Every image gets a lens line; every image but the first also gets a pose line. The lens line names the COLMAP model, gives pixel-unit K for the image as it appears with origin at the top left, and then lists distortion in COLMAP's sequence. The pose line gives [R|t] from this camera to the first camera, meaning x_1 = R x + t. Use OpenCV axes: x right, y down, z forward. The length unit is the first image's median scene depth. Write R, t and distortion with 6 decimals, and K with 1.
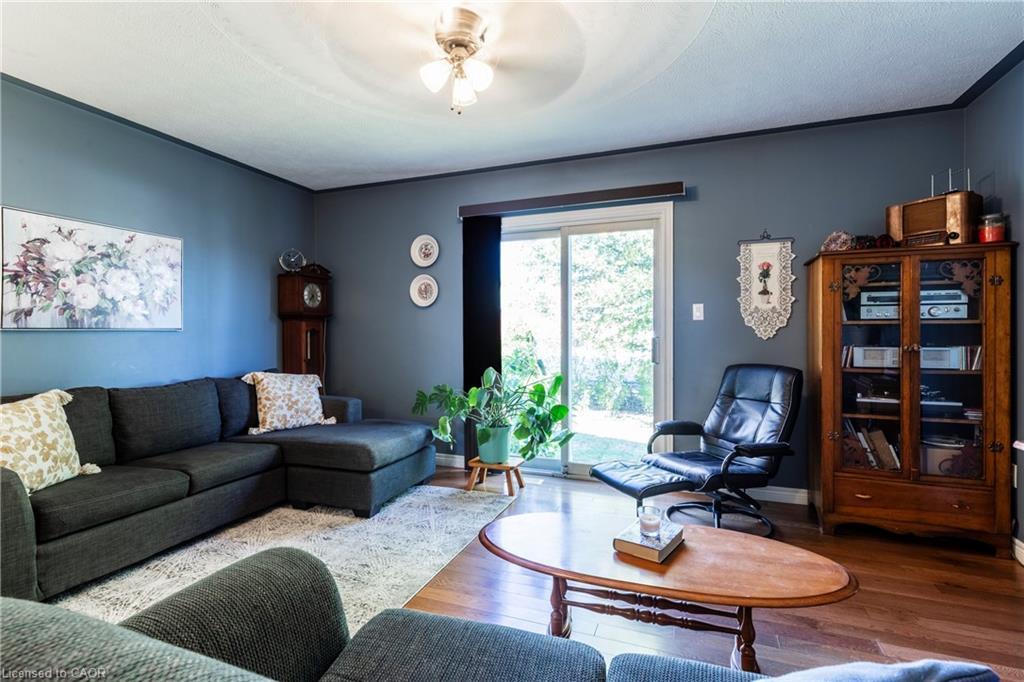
lens RADIAL K [[485.4, 0, 508.2], [0, 485.4, 333.2], [0, 0, 1]] dist [0.002028, 0.000098]
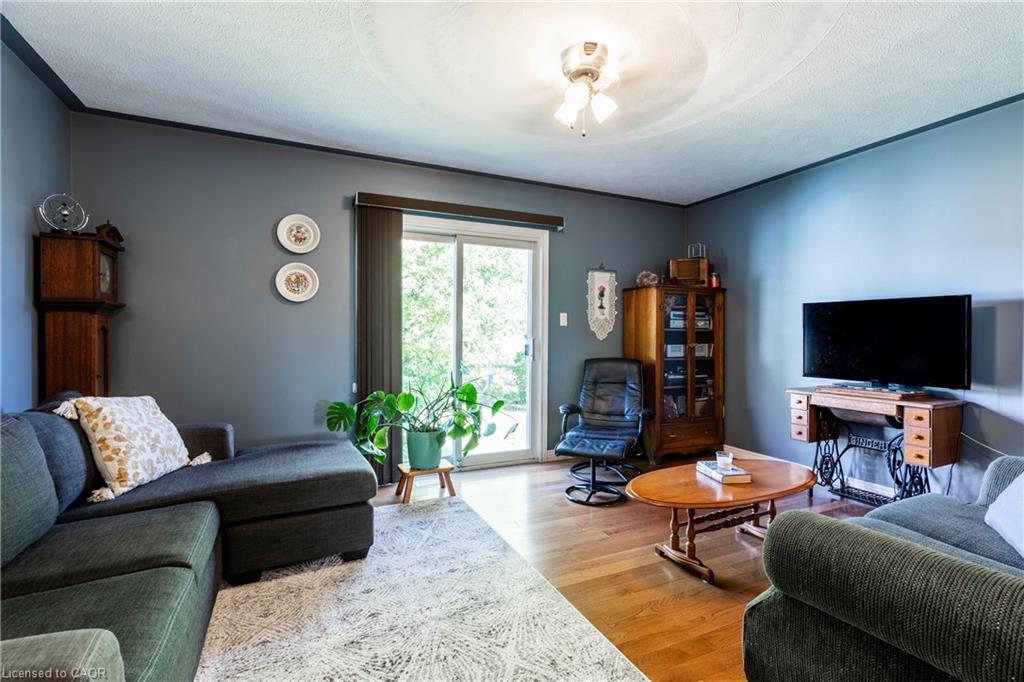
lens RADIAL K [[463.9, 0, 512.0], [0, 463.9, 341.0], [0, 0, 1]] dist [0.002039, -0.000051]
pose [[0.693884, -0.002886, 0.720081, -0.639521], [-0.003659, 0.999965, 0.007533, 0.004998], [-0.720077, -0.007861, 0.693849, 0.257798]]
